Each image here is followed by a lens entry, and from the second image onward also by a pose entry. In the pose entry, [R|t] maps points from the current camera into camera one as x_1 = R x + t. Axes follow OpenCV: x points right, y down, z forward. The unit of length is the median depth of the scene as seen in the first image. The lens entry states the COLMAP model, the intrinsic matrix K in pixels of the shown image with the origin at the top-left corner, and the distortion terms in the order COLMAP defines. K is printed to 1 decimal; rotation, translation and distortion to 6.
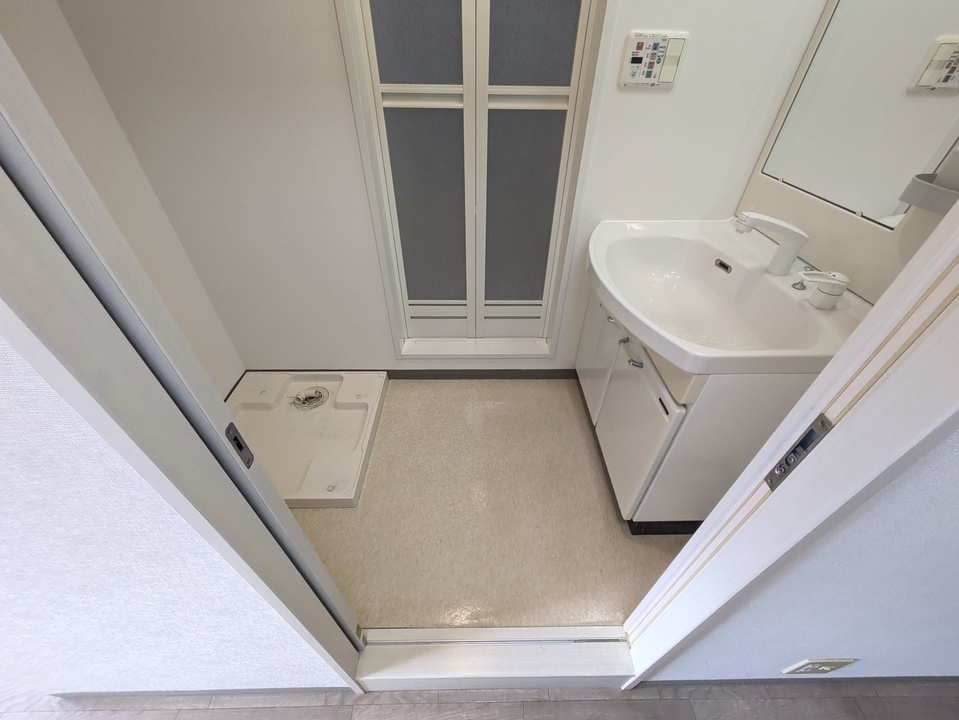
lens RADIAL K [[384.0, 0, 482.5], [0, 384.0, 357.0], [0, 0, 1]] dist [0.011820, 0.000032]
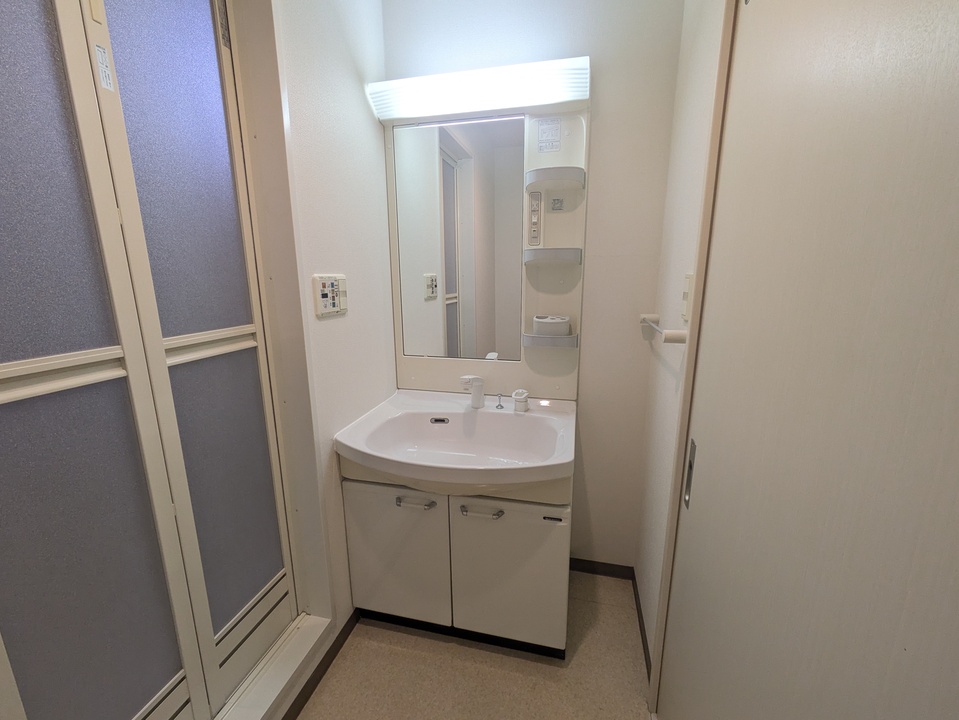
lens RADIAL K [[401.5, 0, 479.5], [0, 401.5, 360.0], [0, 0, 1]] dist [-0.001209, -0.000083]
pose [[0.267330, -0.222064, 0.937668, -0.575241], [0.621454, 0.783406, 0.008354, -0.363337], [-0.736430, 0.580484, 0.347431, 0.393599]]
